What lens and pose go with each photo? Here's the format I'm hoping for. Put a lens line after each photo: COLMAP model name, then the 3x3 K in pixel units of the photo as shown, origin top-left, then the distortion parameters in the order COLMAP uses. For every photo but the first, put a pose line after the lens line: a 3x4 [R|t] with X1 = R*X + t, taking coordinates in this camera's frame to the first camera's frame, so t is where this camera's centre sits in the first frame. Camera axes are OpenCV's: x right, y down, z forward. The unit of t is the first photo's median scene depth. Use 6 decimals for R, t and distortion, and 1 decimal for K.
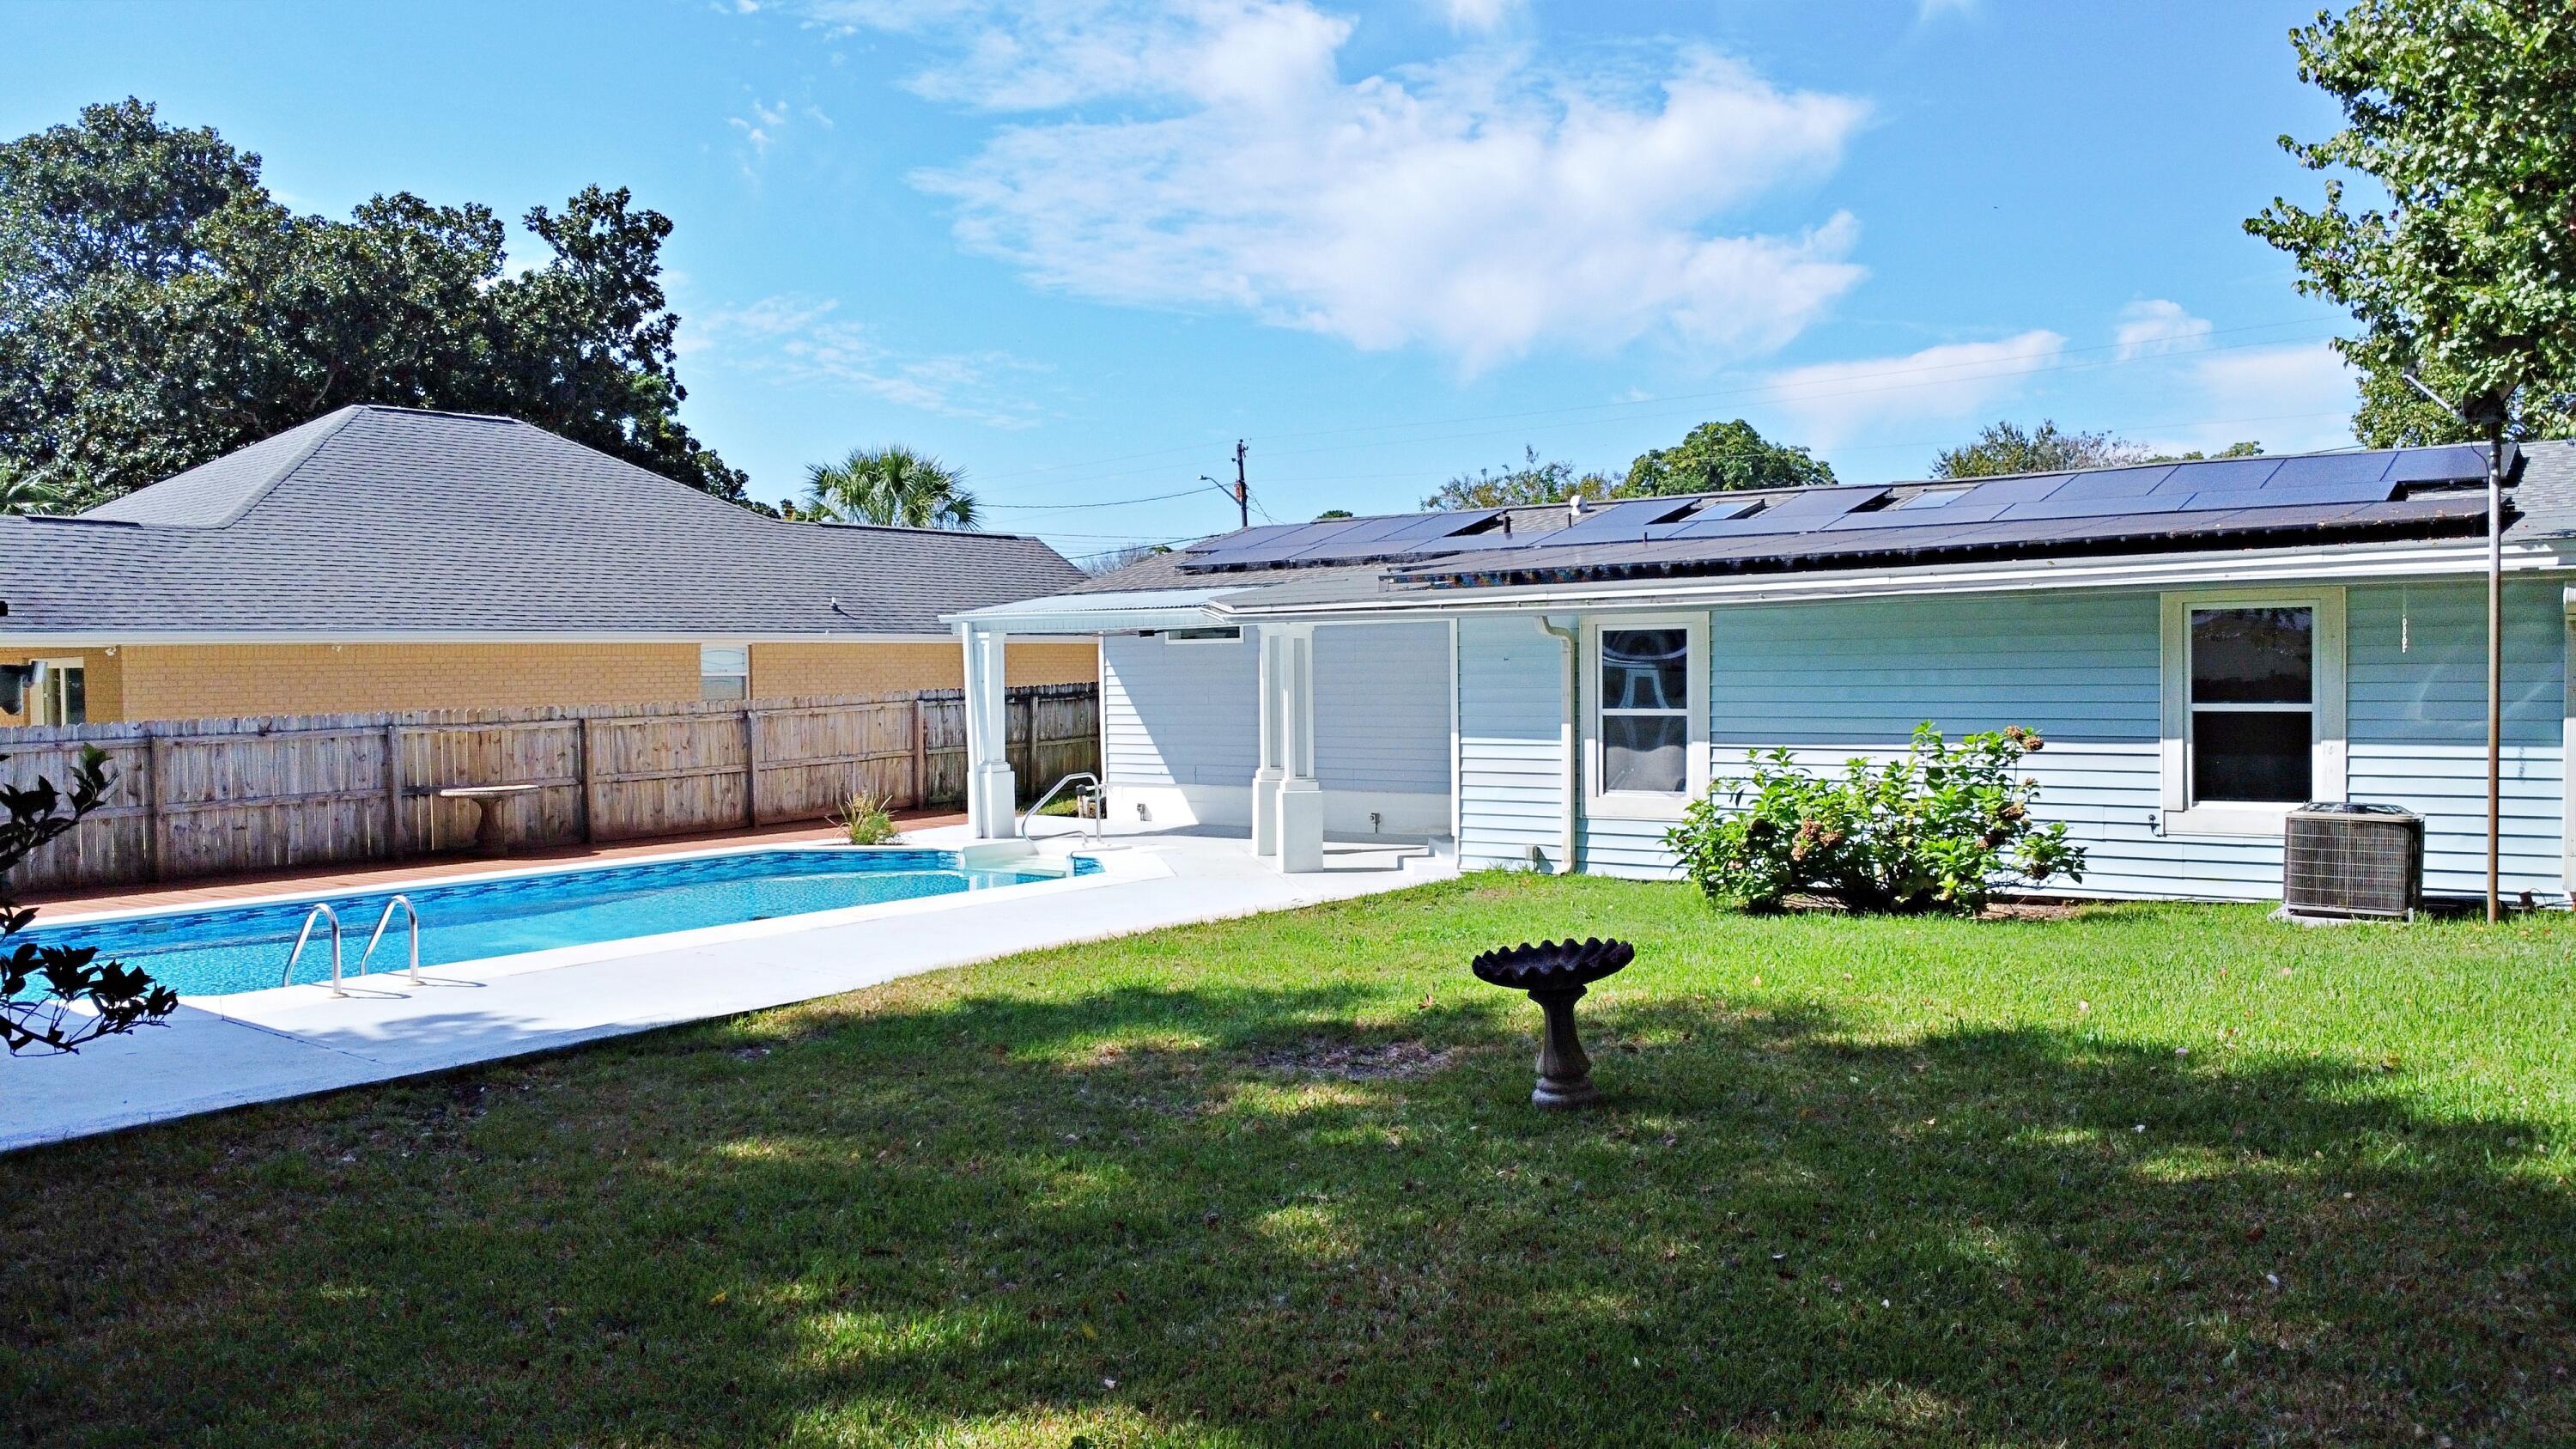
lens RADIAL K [[1888.8, 0, 1288.0], [0, 1888.8, 724.5], [0, 0, 1]] dist [-0.025700, -0.010587]
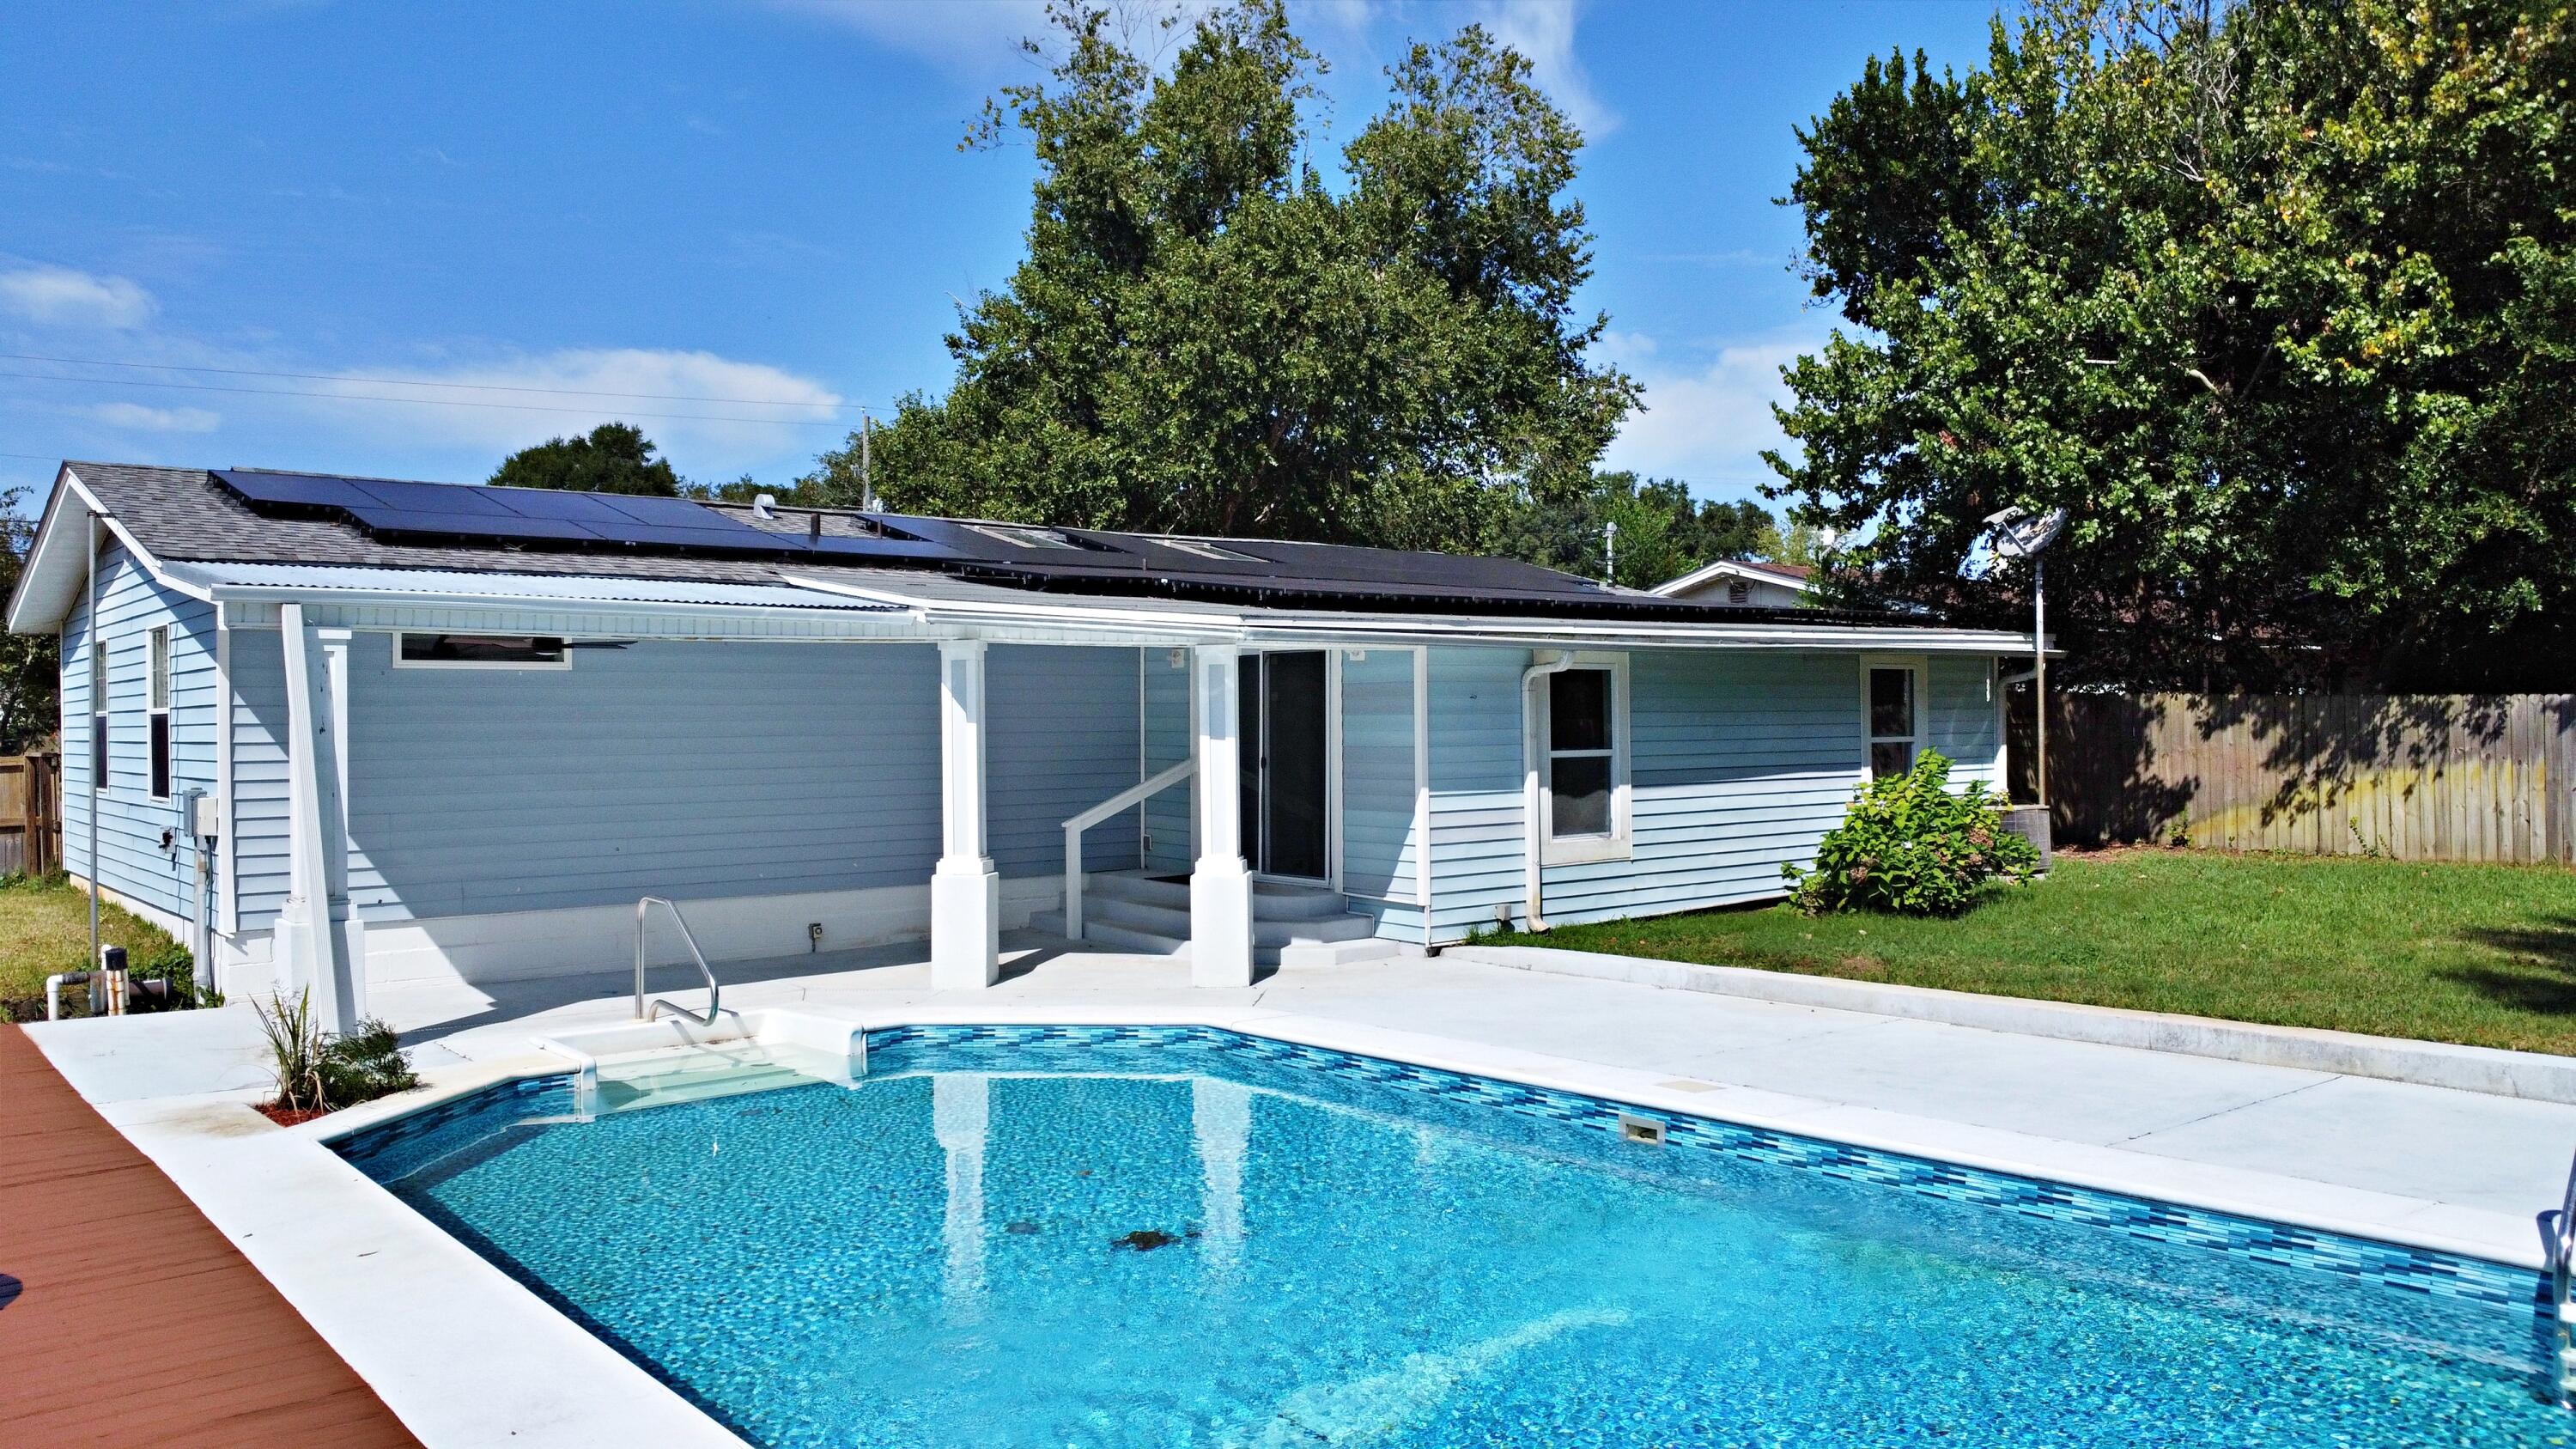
lens RADIAL K [[1899.9, 0, 1288.0], [0, 1899.9, 724.5], [0, 0, 1]] dist [0.077732, -0.000968]
pose [[0.254220, 0.008433, 0.967110, -0.559327], [0.036028, 0.999185, -0.018183, -0.006352], [-0.966475, 0.039466, 0.253709, 0.623060]]
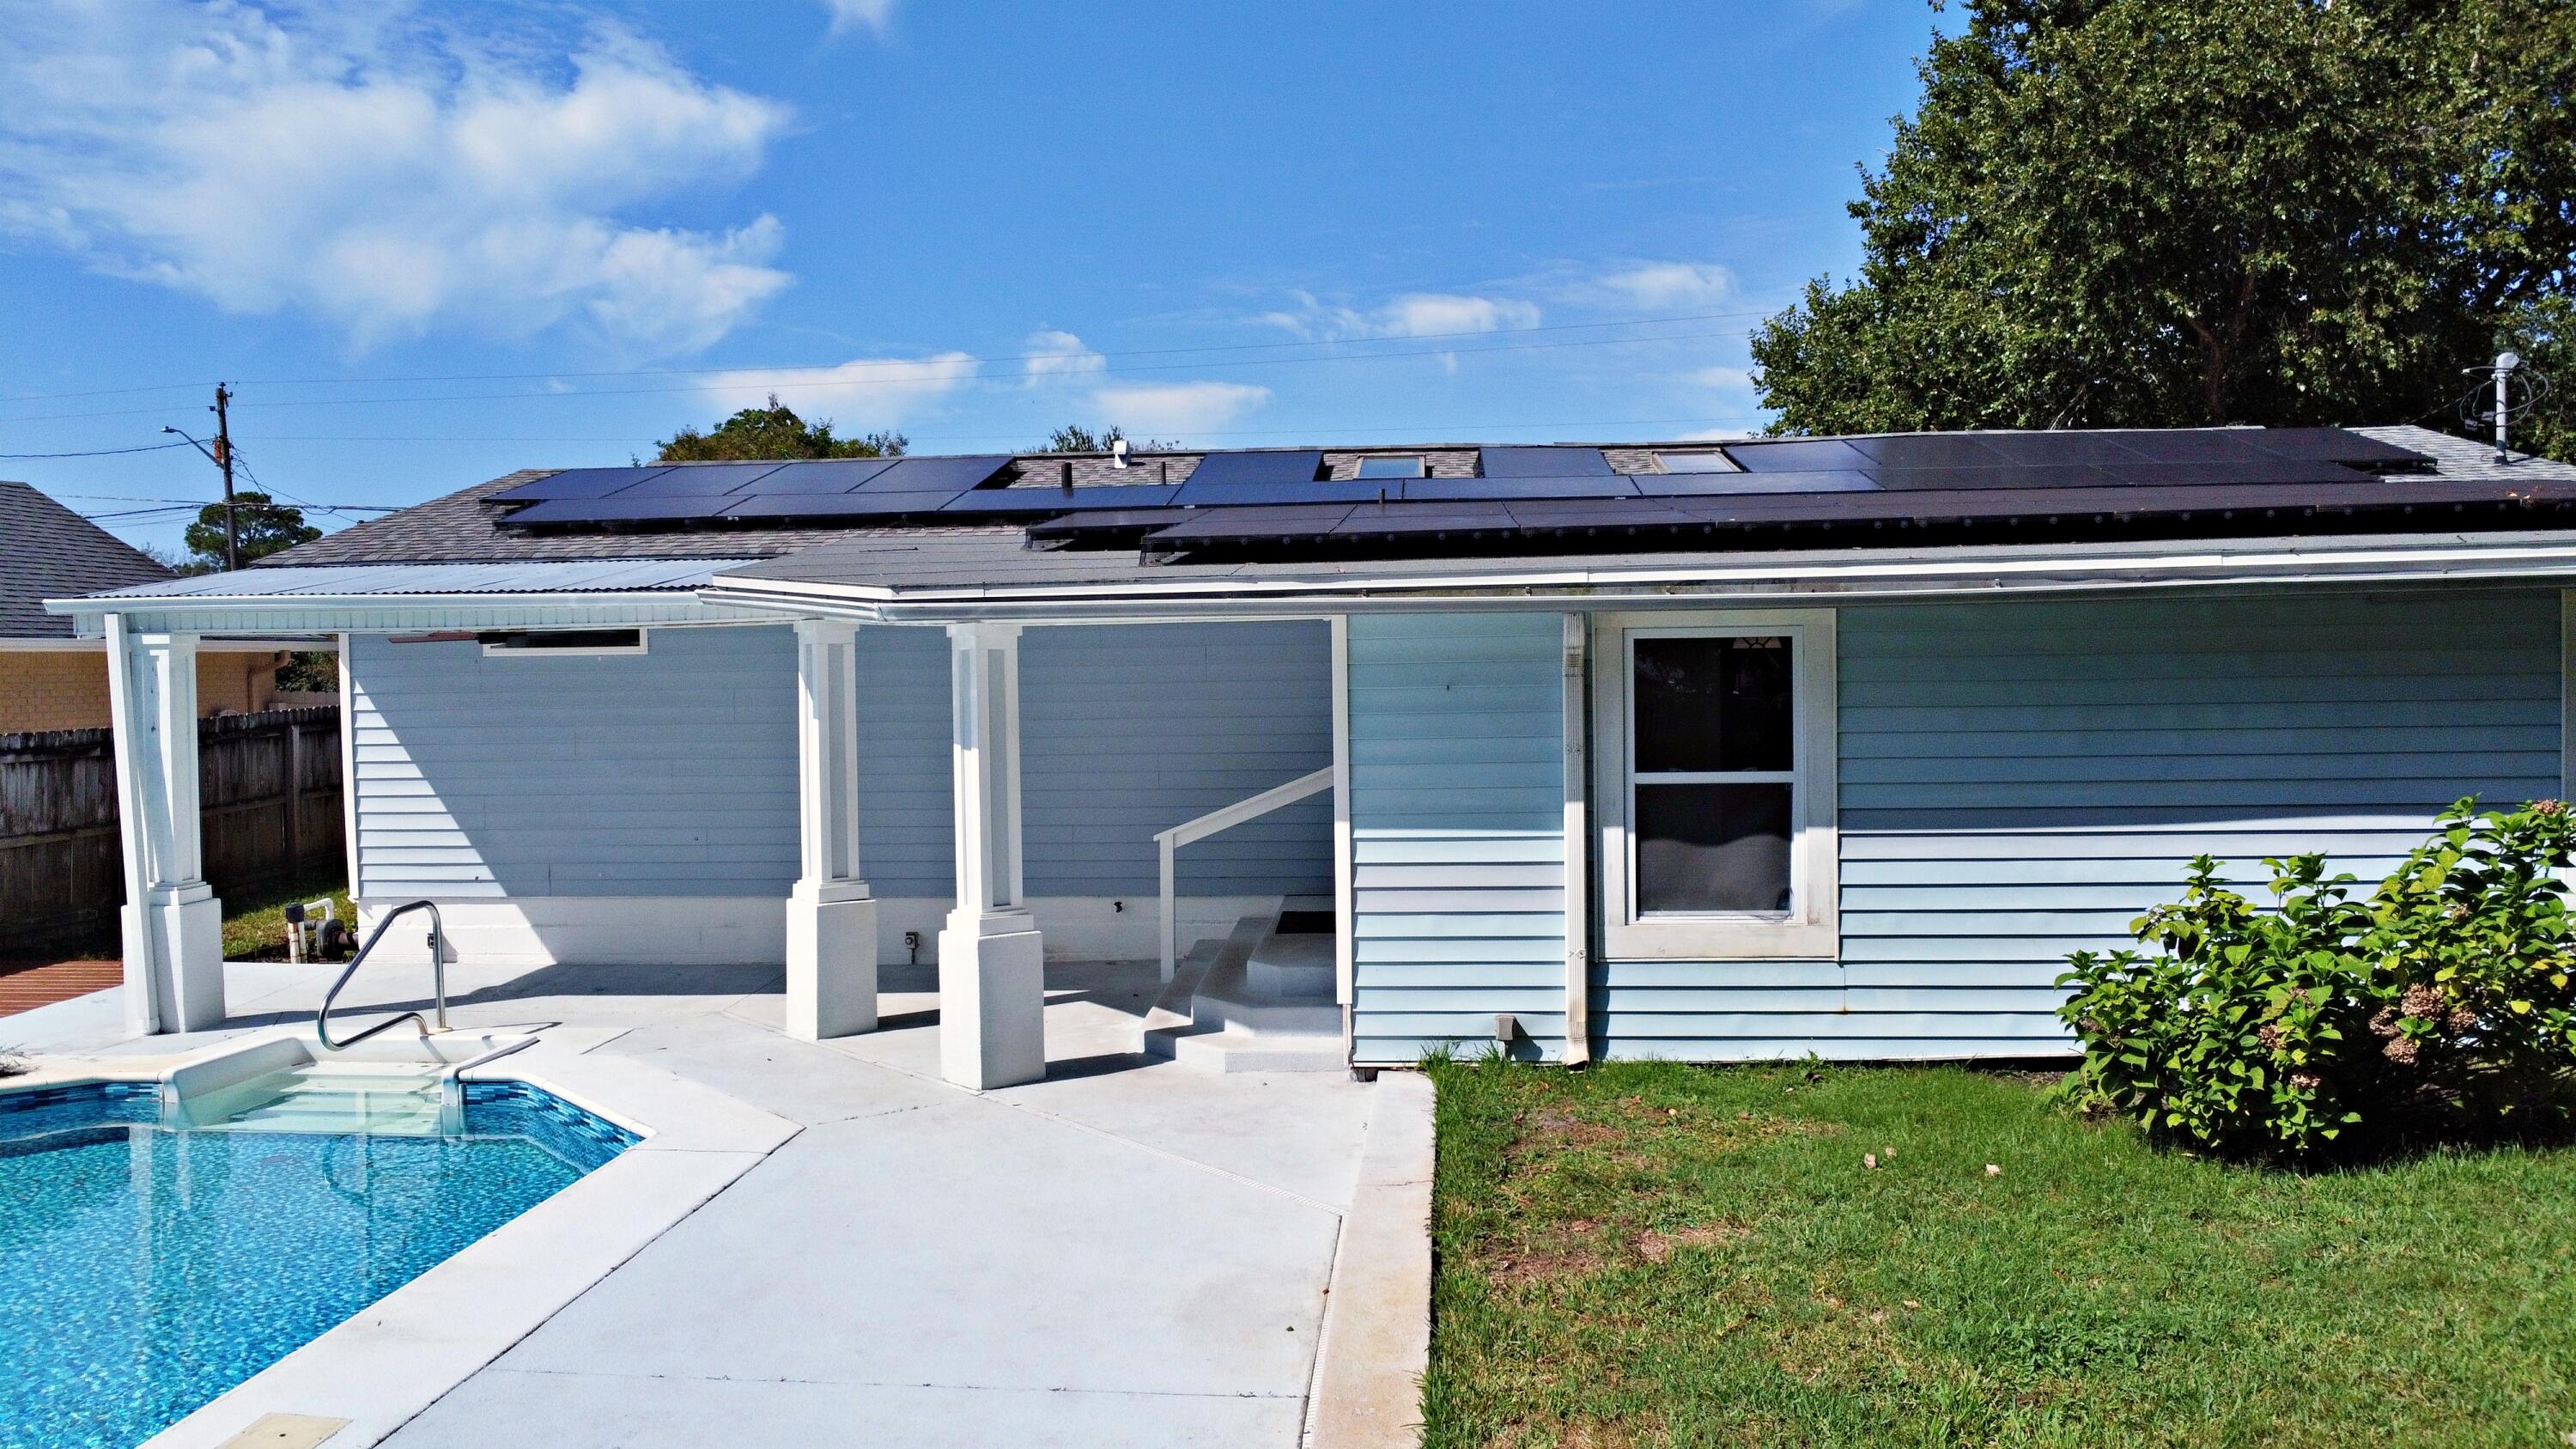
lens RADIAL K [[1900.8, 0, 1233.6], [0, 1900.8, 775.6], [0, 0, 1]] dist [-0.003498, -0.003650]
pose [[0.863122, -0.029330, 0.504144, -0.164984], [0.018492, 0.999478, 0.026487, -0.017854], [-0.504657, -0.013539, 0.863214, 0.392730]]
